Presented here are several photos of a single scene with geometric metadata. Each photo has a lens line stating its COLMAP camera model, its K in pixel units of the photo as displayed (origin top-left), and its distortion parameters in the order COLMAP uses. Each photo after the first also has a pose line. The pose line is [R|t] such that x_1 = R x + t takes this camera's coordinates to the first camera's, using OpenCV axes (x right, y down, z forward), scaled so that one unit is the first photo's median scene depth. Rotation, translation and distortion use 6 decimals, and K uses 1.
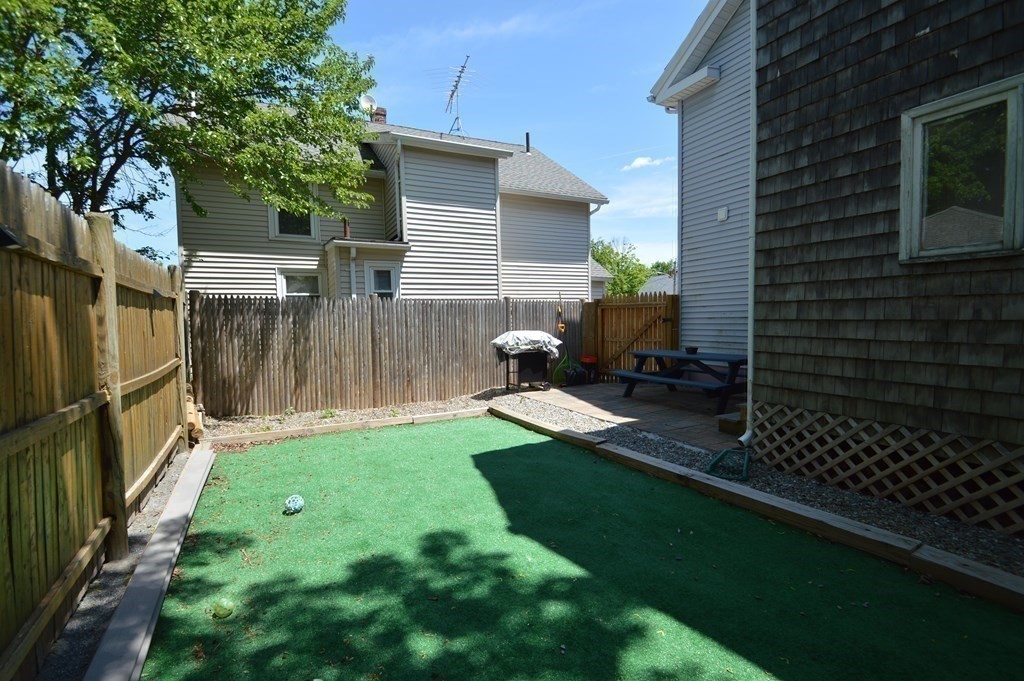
lens RADIAL K [[455.3, 0, 501.0], [0, 455.3, 337.4], [0, 0, 1]] dist [-0.000372, -0.000777]
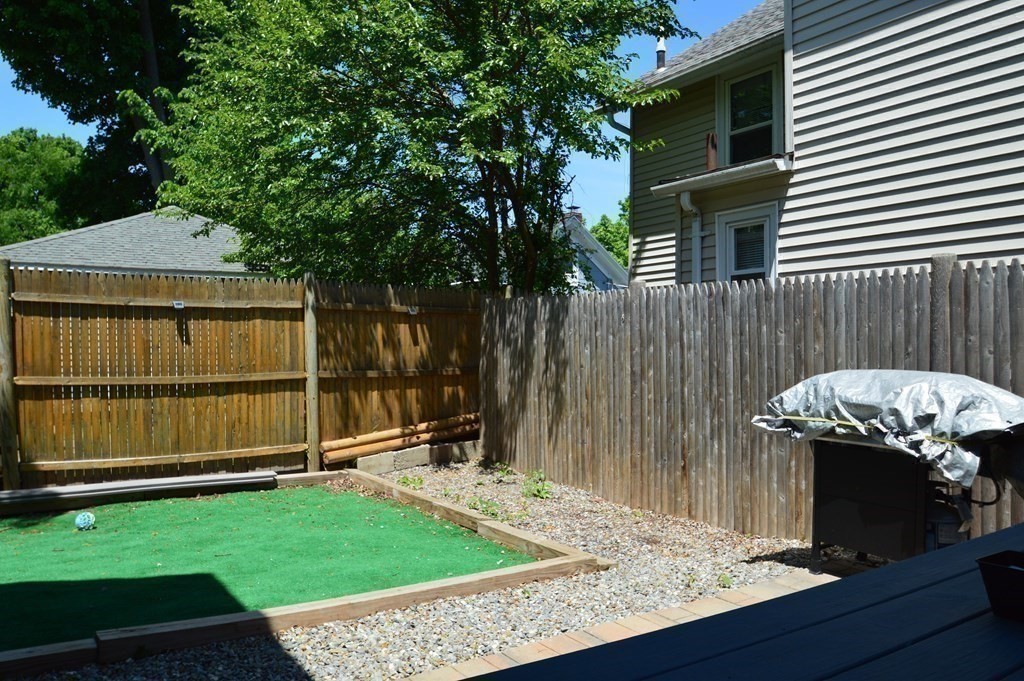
lens RADIAL K [[752.5, 0, 512.0], [0, 752.5, 340.5], [0, 0, 1]] dist [-0.000279, 0.000061]
pose [[0.131982, 0.010938, -0.991192, 1.080793], [-0.034545, 0.999382, 0.006429, -0.062480], [0.990650, 0.033392, 0.132278, 1.511374]]
